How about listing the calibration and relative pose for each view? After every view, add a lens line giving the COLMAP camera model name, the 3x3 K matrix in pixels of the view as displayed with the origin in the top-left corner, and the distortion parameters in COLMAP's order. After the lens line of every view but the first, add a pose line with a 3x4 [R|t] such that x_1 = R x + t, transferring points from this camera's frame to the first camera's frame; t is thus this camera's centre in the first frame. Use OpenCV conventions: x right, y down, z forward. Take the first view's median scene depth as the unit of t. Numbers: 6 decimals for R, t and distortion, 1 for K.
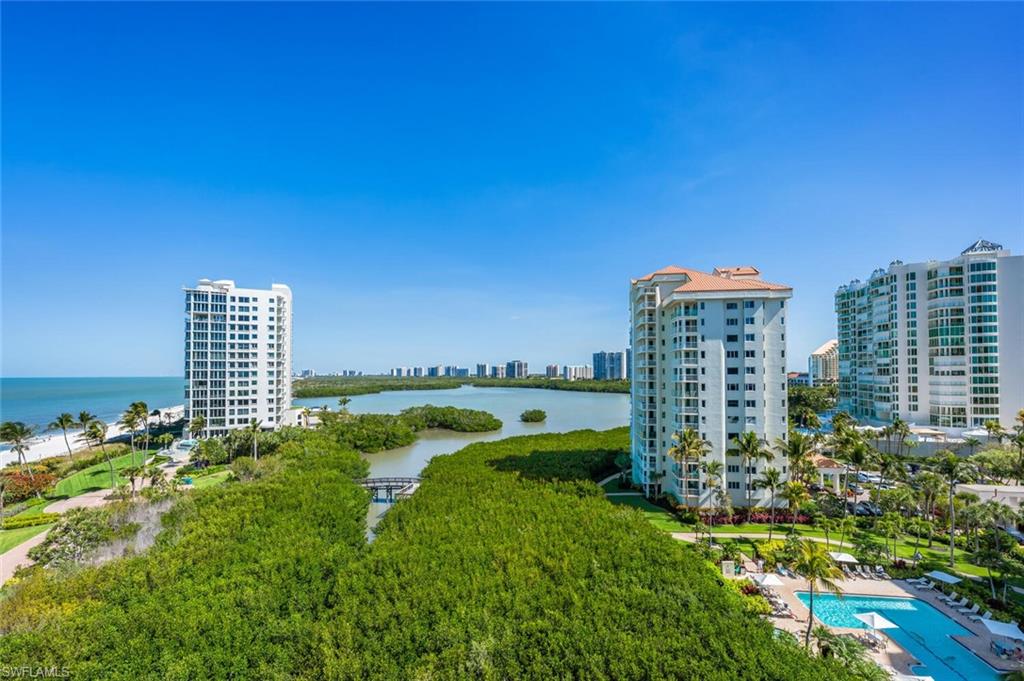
lens RADIAL K [[420.5, 0, 524.9], [0, 420.5, 364.8], [0, 0, 1]] dist [-0.002516, 0.001083]
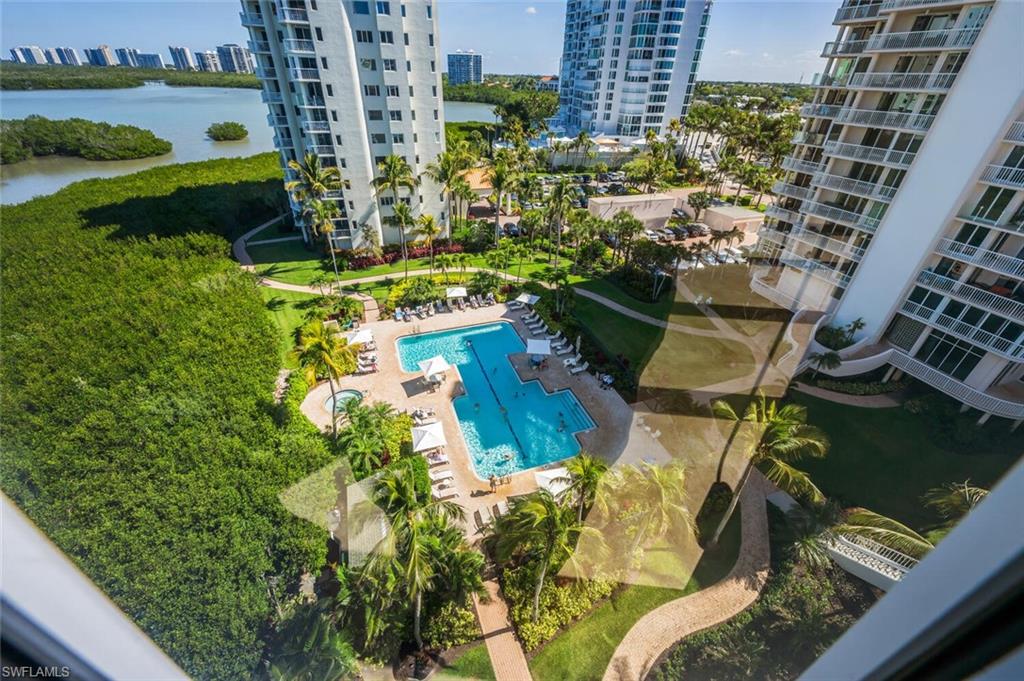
lens RADIAL K [[412.0, 0, 510.2], [0, 412.0, 342.3], [0, 0, 1]] dist [-0.000174, -0.000426]
pose [[0.887128, -0.227933, 0.401312, 0.162565], [-0.039915, 0.828387, 0.558732, 0.002369], [-0.459795, -0.511685, 0.725787, 0.062245]]
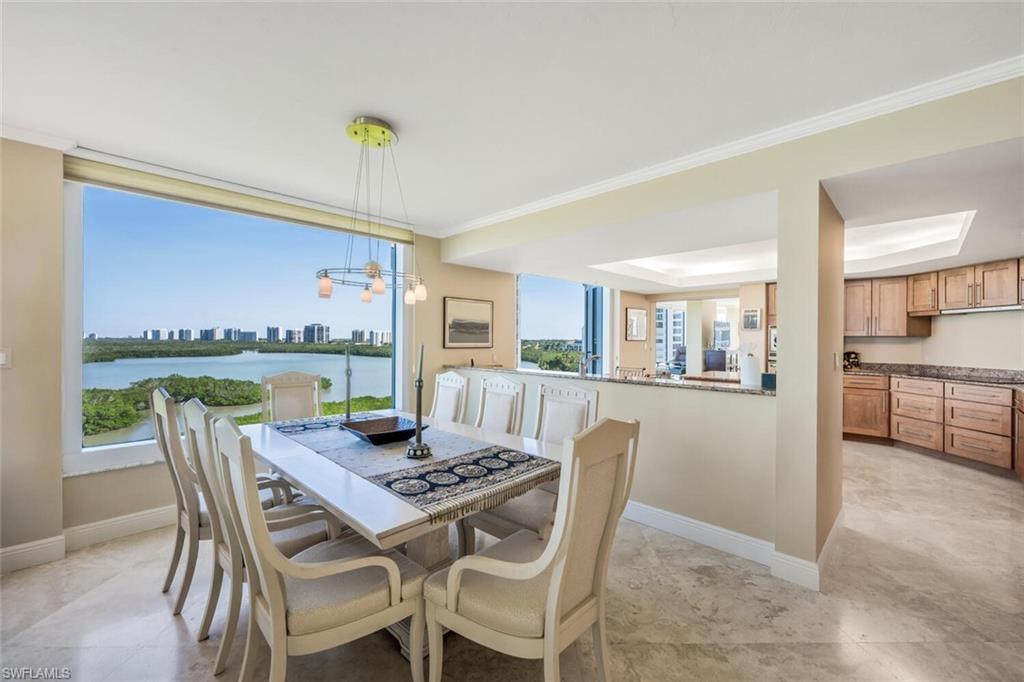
lens RADIAL K [[412.0, 0, 516.3], [0, 412.0, 336.8], [0, 0, 1]] dist [-0.000174, -0.000426]
pose [[0.909114, 0.012012, 0.416374, 0.076617], [-0.018342, 0.999769, 0.011206, -0.000074], [-0.416144, -0.017825, 0.909124, -0.003810]]
